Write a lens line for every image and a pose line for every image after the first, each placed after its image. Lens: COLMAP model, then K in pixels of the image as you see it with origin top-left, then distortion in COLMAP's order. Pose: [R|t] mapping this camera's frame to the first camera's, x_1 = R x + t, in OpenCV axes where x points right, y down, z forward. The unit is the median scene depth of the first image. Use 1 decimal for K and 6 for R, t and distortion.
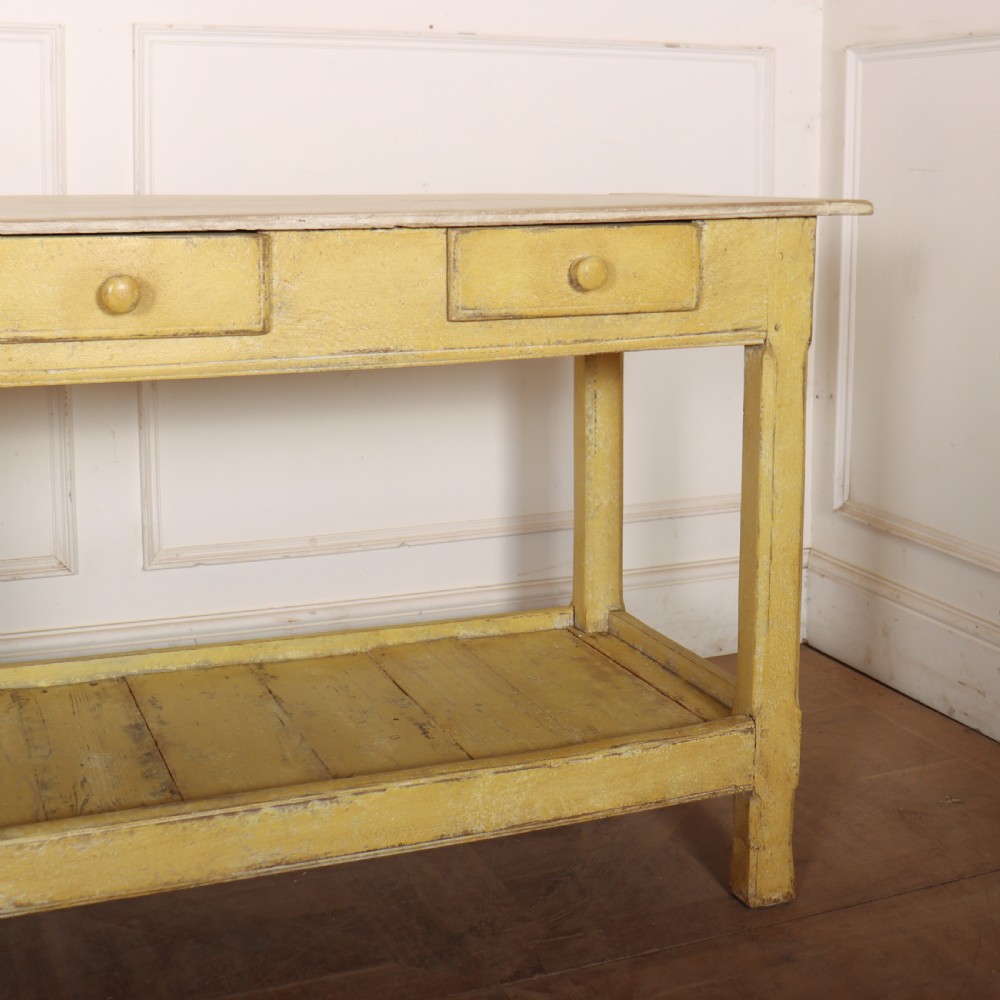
lens RADIAL K [[1605.6, 0, 615.1], [0, 1605.6, 354.1], [0, 0, 1]] dist [-0.186290, 0.197822]
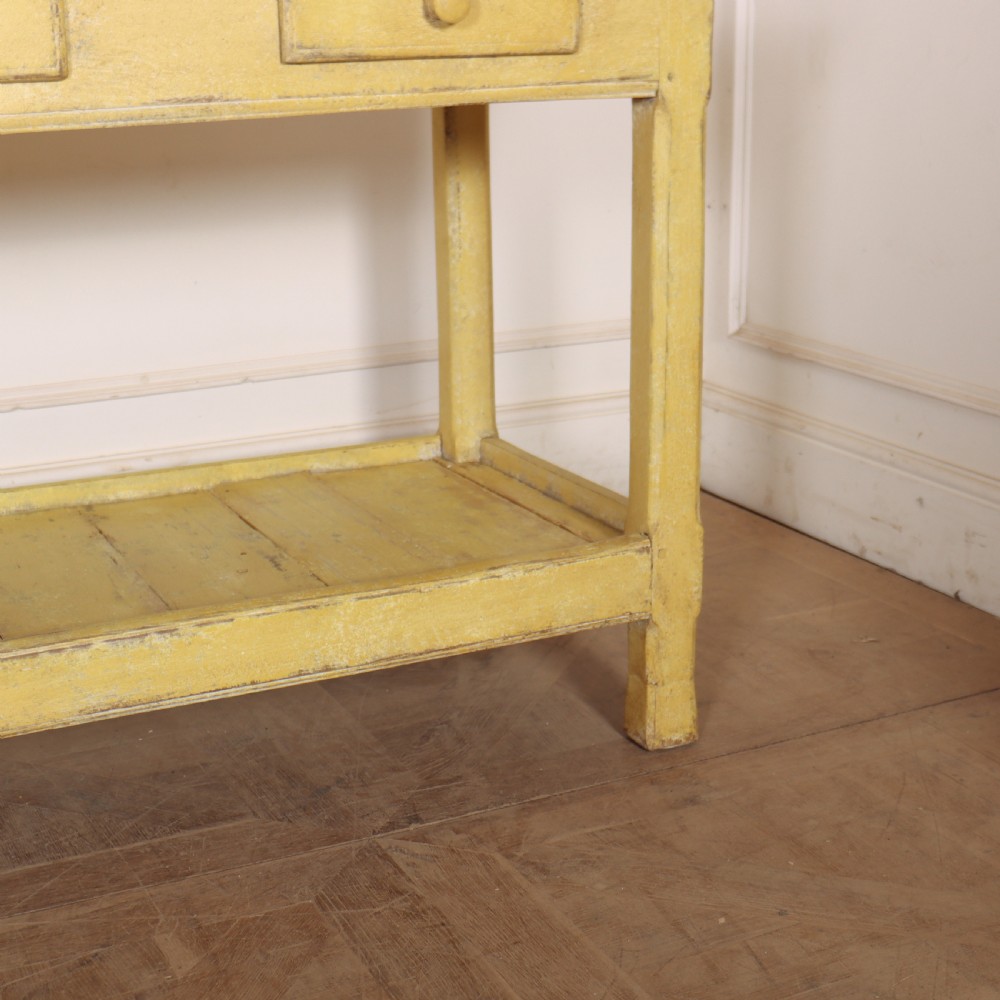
lens RADIAL K [[1706.5, 0, 501.9], [0, 1706.5, 607.9], [0, 0, 1]] dist [-0.177896, 0.152619]
pose [[0.999566, -0.027948, 0.009337, -0.004616], [0.025331, 0.976890, 0.212234, 0.067760], [-0.015052, -0.211905, 0.977174, 0.073098]]
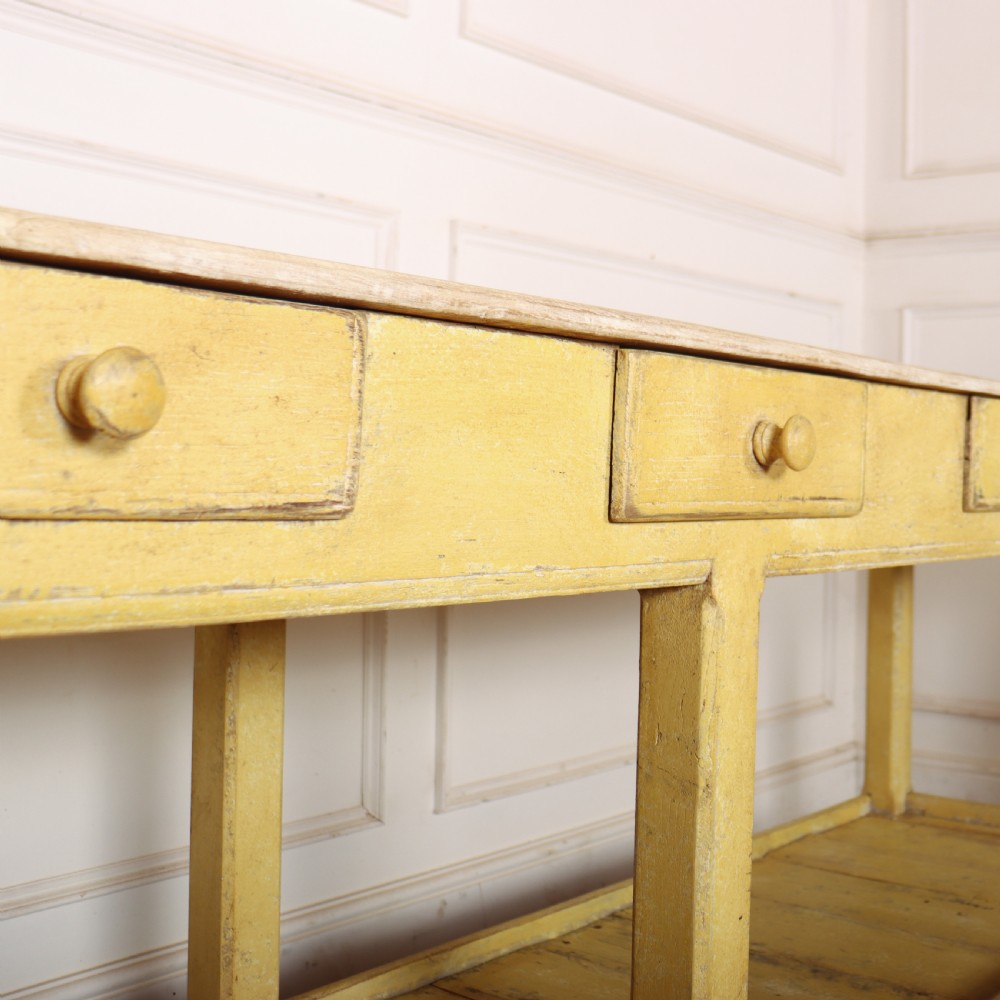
lens RADIAL K [[1413.4, 0, 727.3], [0, 1413.4, 424.0], [0, 0, 1]] dist [-0.188379, 0.185079]
pose [[0.859209, 0.022762, 0.511118, -0.767848], [0.048736, 0.990826, -0.126053, 0.032350], [-0.509298, 0.133216, 0.850217, 0.283074]]
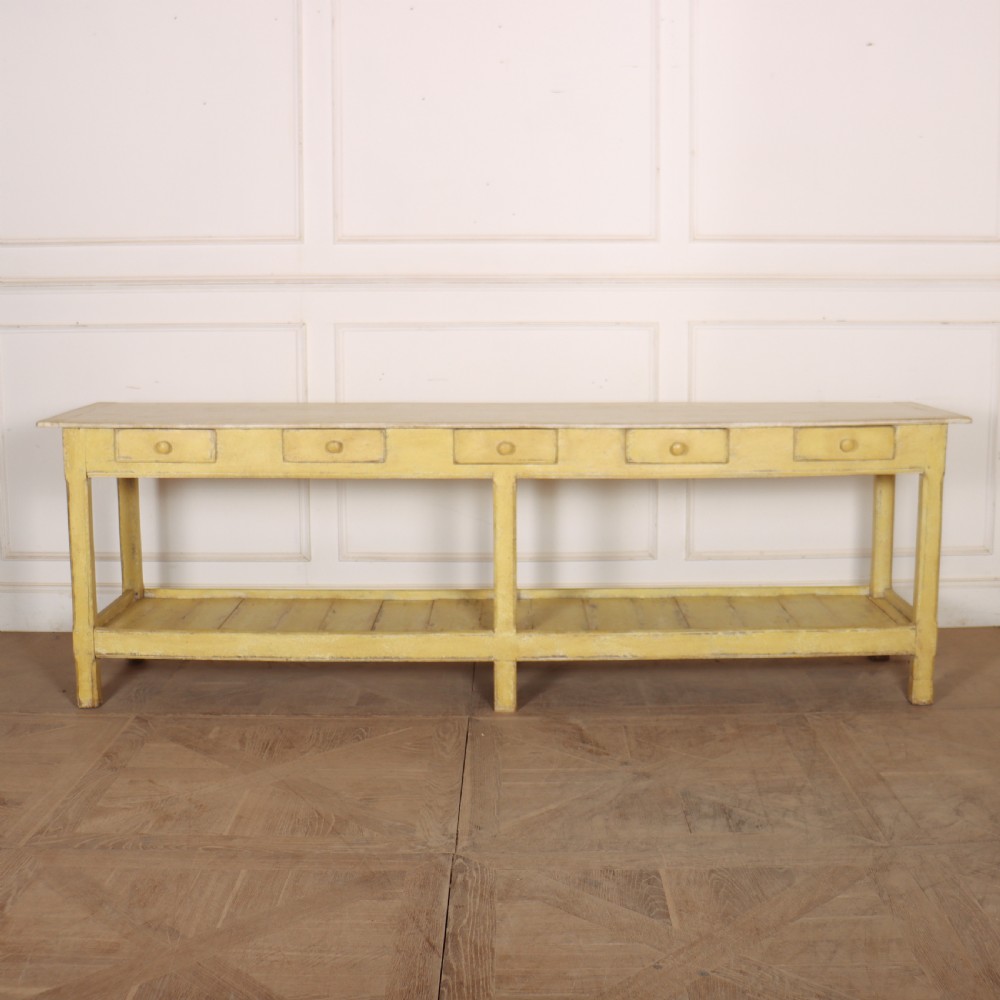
lens RADIAL K [[1367.1, 0, 522.8], [0, 1367.1, 497.5], [0, 0, 1]] dist [-0.170814, 0.073910]
pose [[0.910079, 0.048507, -0.411586, 0.394008], [-0.035049, 0.998577, 0.040186, -0.031909], [0.412950, -0.022146, 0.910485, -1.192165]]
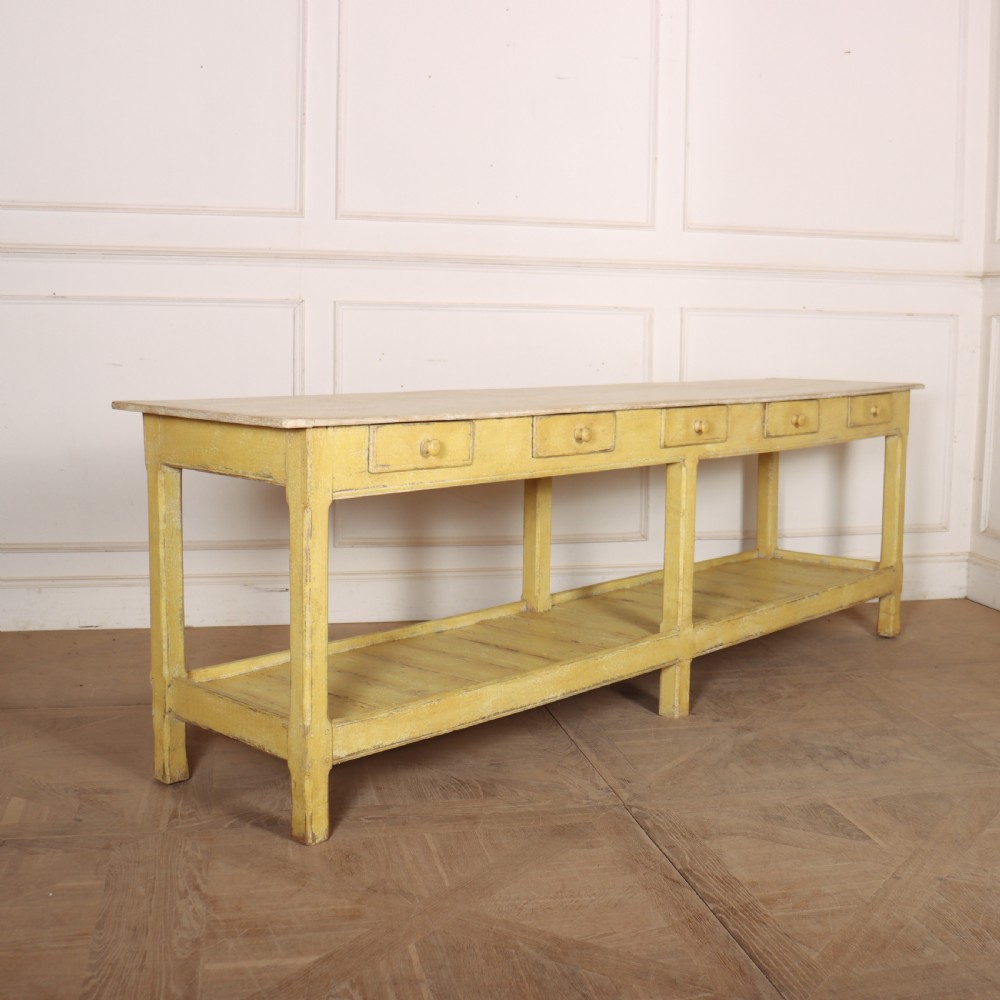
lens RADIAL K [[1357.7, 0, 599.5], [0, 1357.7, 501.7], [0, 0, 1]] dist [-0.176847, 0.108689]
pose [[0.898448, -0.055945, 0.435502, -1.466321], [0.047663, 0.998415, 0.029927, 0.018184], [-0.436486, -0.006131, 0.899690, -0.961361]]
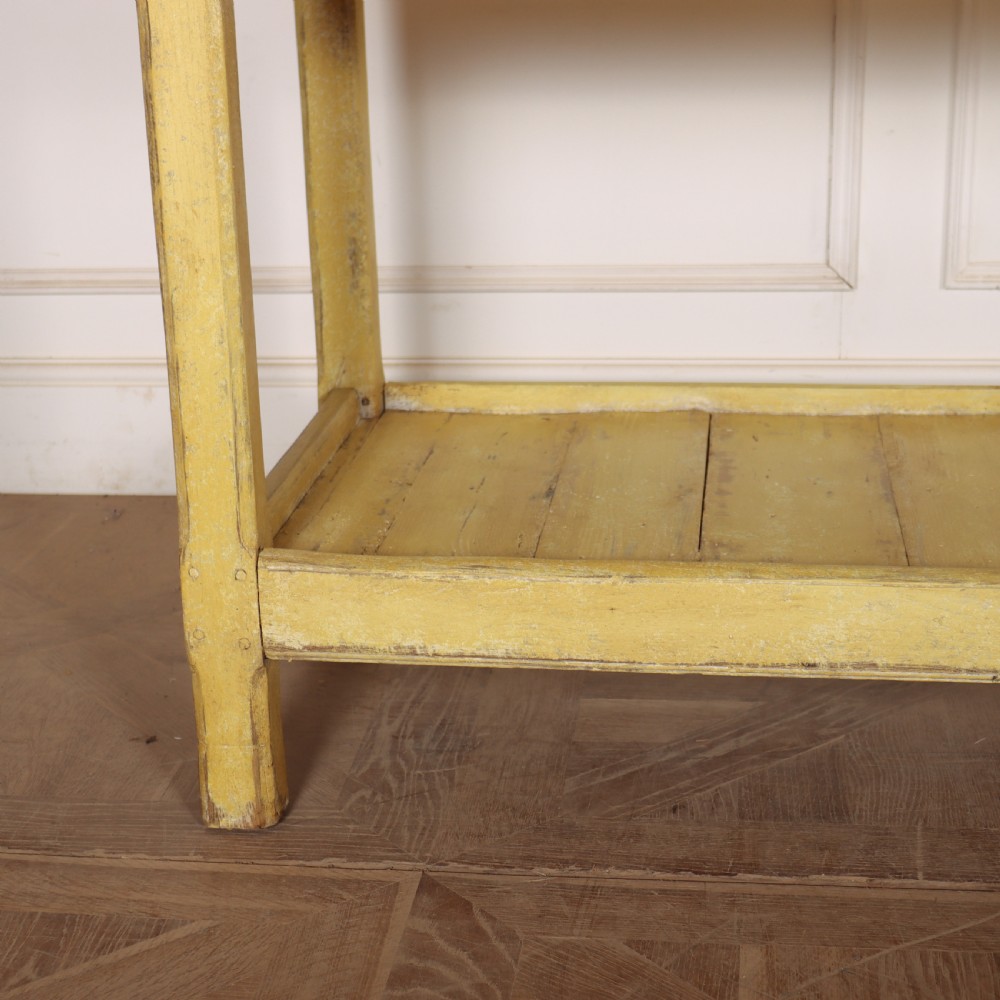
lens RADIAL K [[1944.6, 0, 470.2], [0, 1944.6, 599.3], [0, 0, 1]] dist [-0.095344, 0.245644]
pose [[0.840717, 0.152096, -0.519675, -0.592179], [-0.018032, 0.967071, 0.253867, 0.092176], [0.541175, -0.204060, 0.815775, -0.159228]]
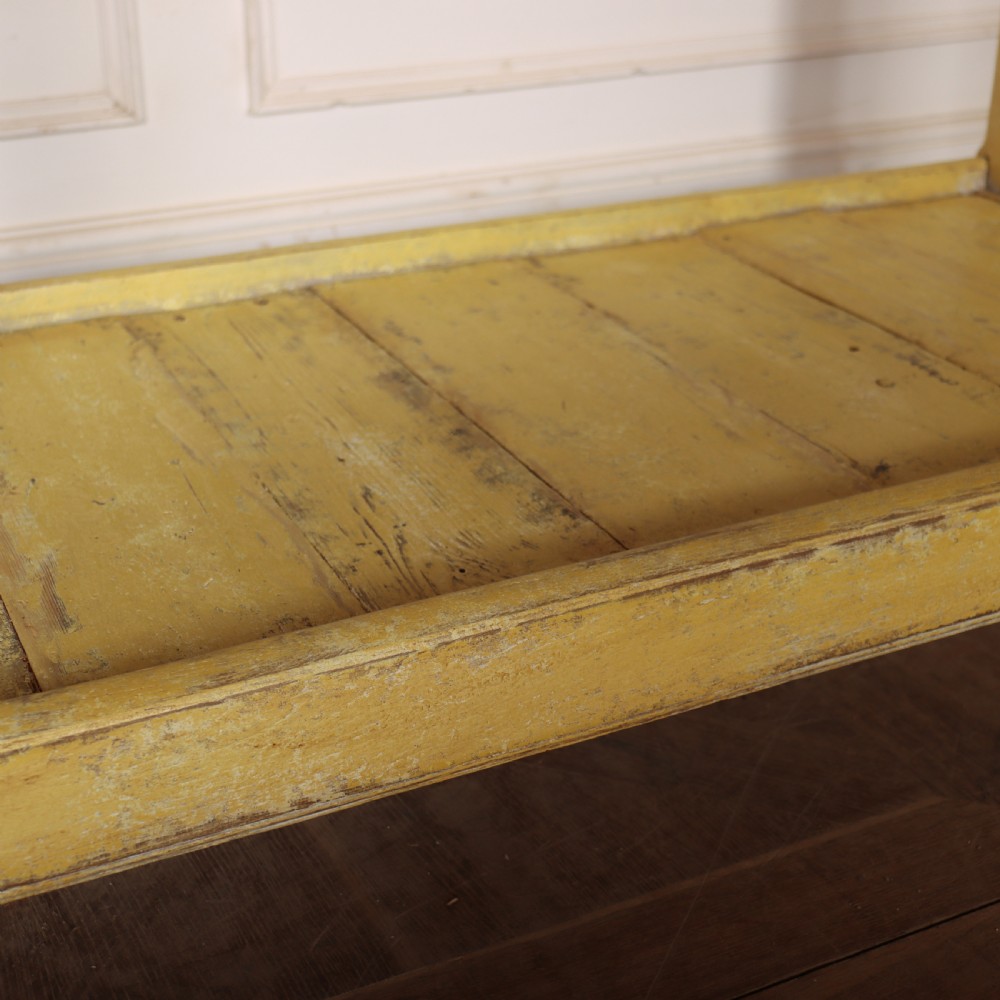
lens RADIAL K [[1633.4, 0, 500.0], [0, 1633.4, 500.0], [0, 0, 1]] dist [-0.086019, 0.099656]
pose [[0.999687, -0.016150, 0.019099, -0.294059], [0.009102, 0.946129, 0.323662, 0.102763], [-0.023297, -0.323387, 0.945980, 0.484011]]
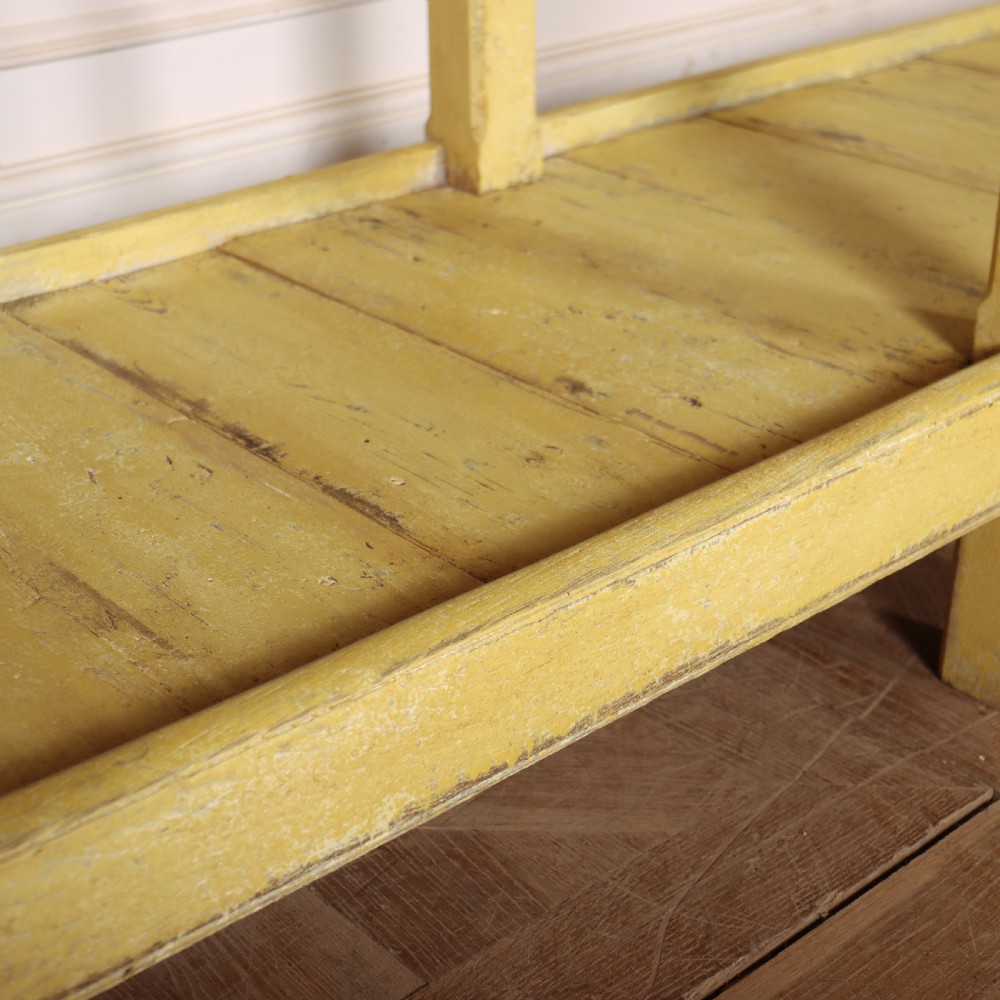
lens RADIAL K [[1801.4, 0, 540.7], [0, 1801.4, 528.9], [0, 0, 1]] dist [-0.083887, 0.185611]
pose [[0.953246, -0.155757, 0.258964, -0.823244], [0.052242, 0.928974, 0.366441, 0.112611], [-0.297647, -0.335779, 0.893677, 0.292629]]
